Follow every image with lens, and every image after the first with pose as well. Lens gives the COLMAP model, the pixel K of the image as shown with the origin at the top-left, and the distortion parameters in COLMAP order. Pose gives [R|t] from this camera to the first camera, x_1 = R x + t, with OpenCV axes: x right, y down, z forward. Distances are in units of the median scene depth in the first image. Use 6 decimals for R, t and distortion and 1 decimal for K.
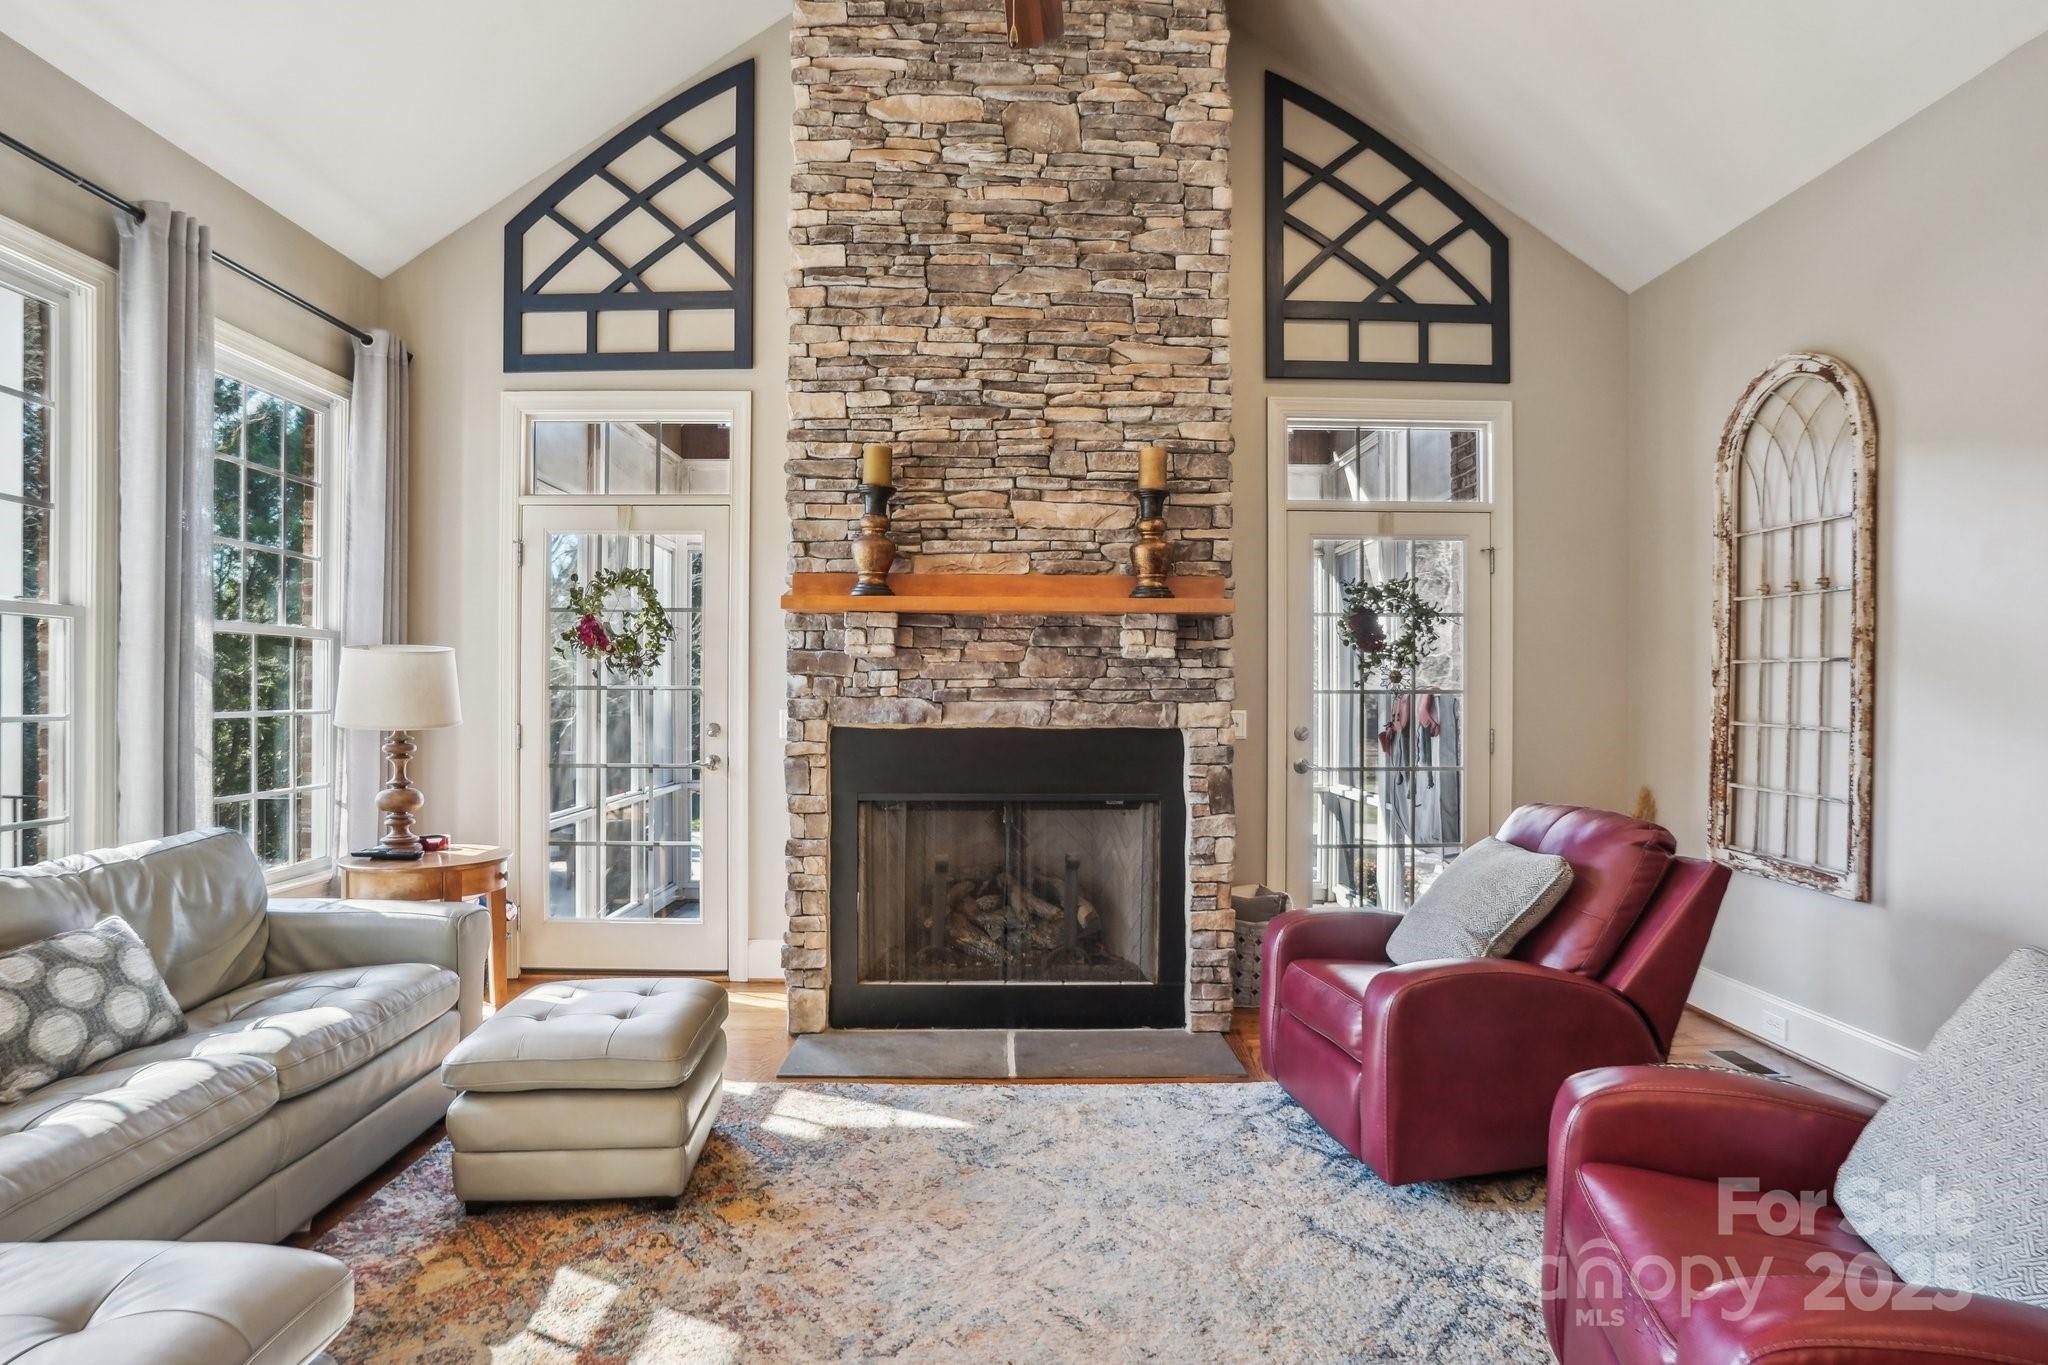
lens RADIAL K [[1114.7, 0, 1024.0], [0, 1114.7, 682.5], [0, 0, 1]] dist [-0.063251, 0.037859]
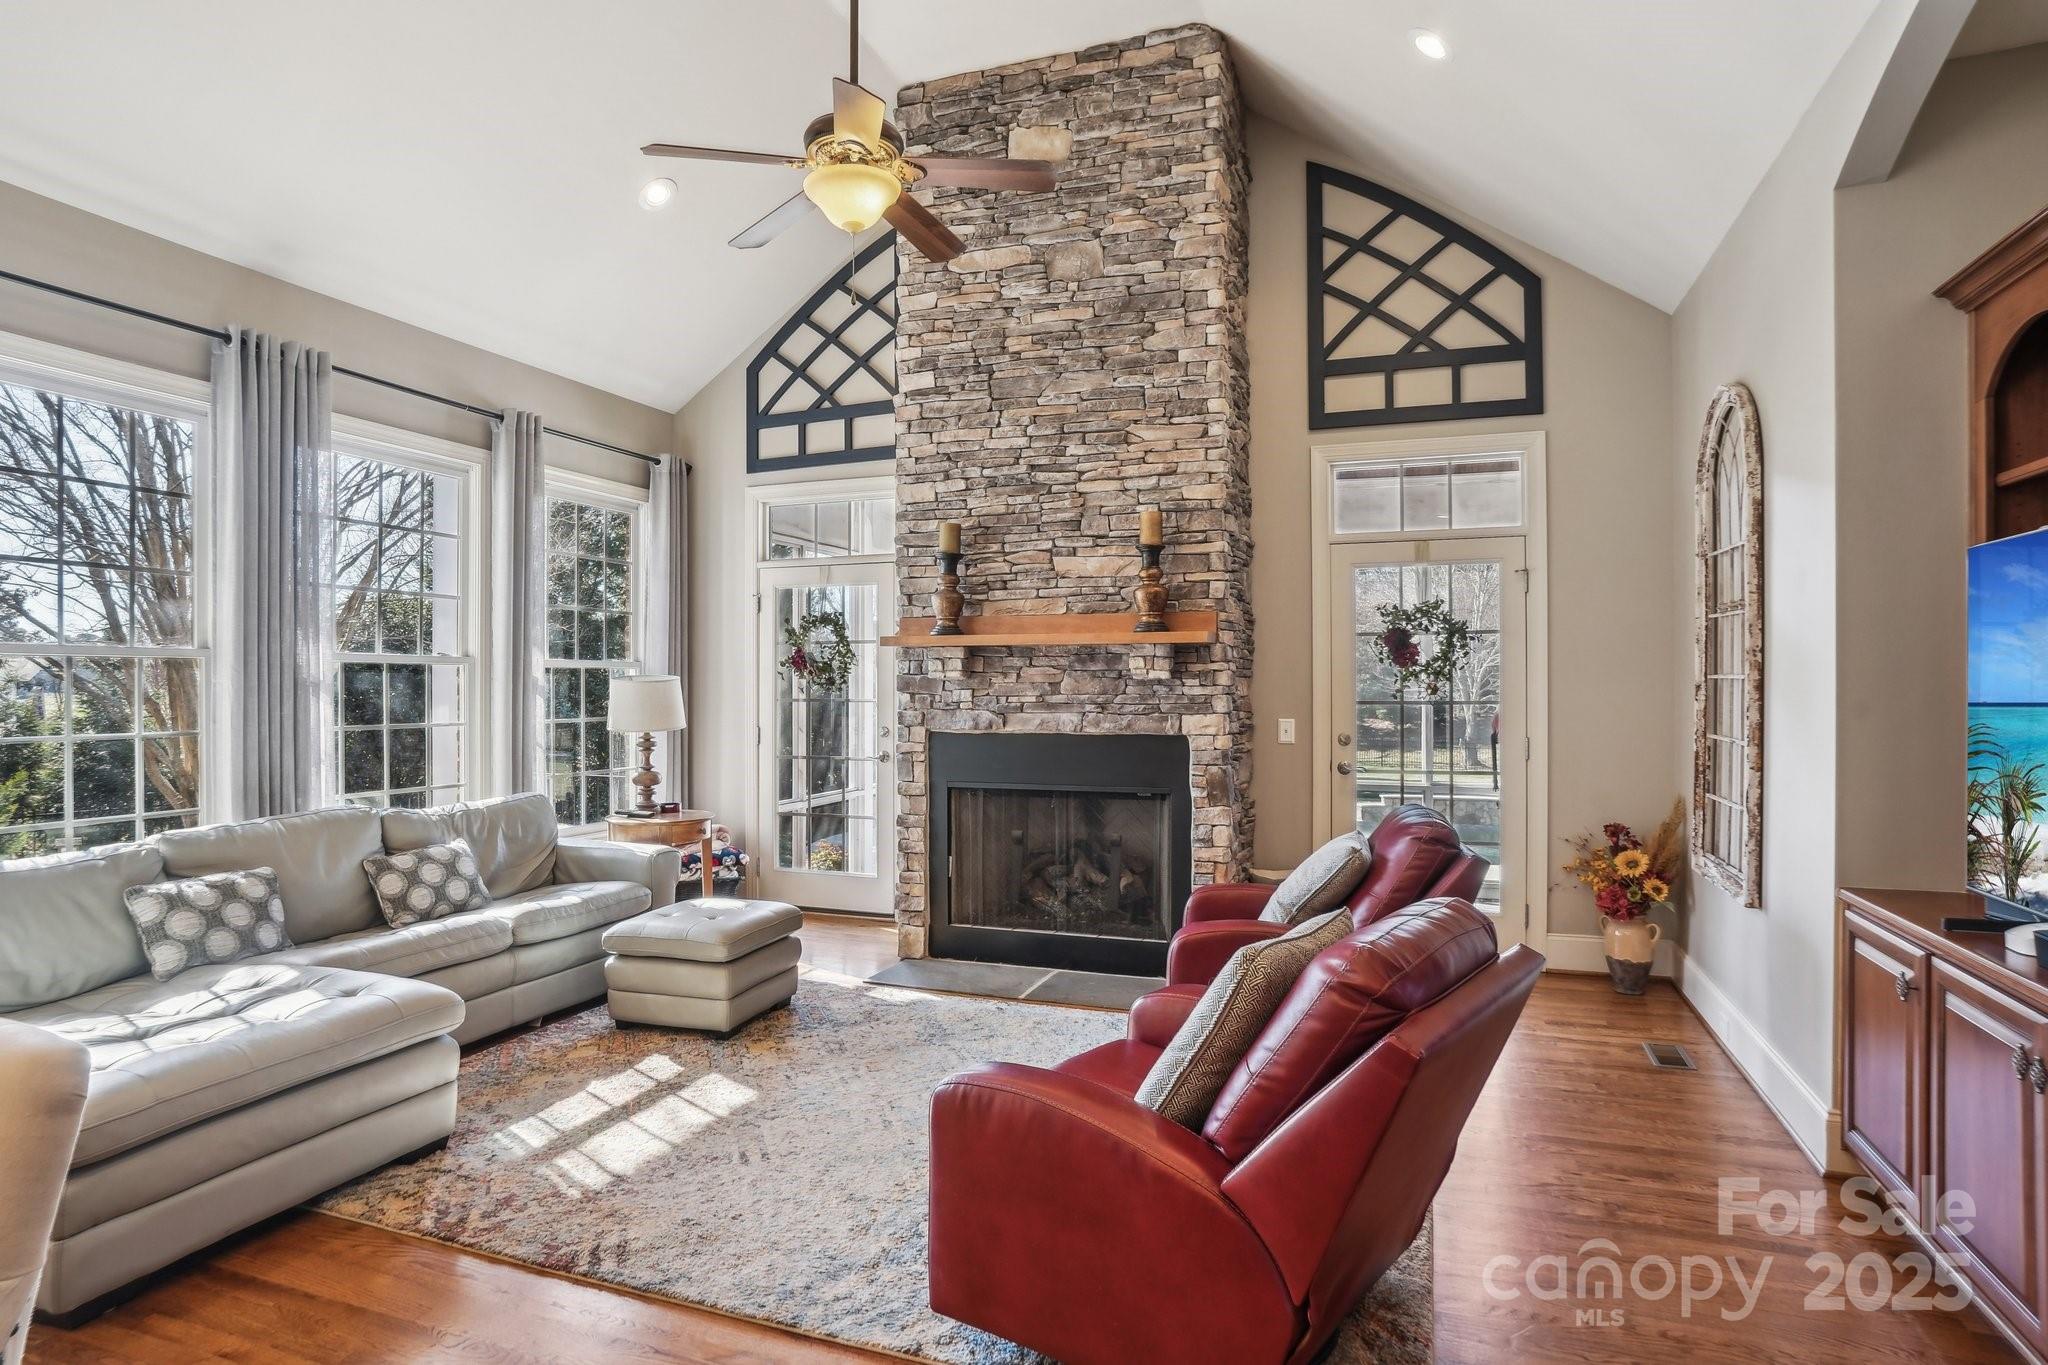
lens RADIAL K [[1097.1, 0, 1021.2], [0, 1097.1, 668.9], [0, 0, 1]] dist [-0.049926, 0.000700]
pose [[0.931897, -0.011139, -0.362551, 0.412583], [0.008833, 0.999929, -0.008018, -0.024140], [0.362615, 0.004269, 0.931929, -0.194388]]
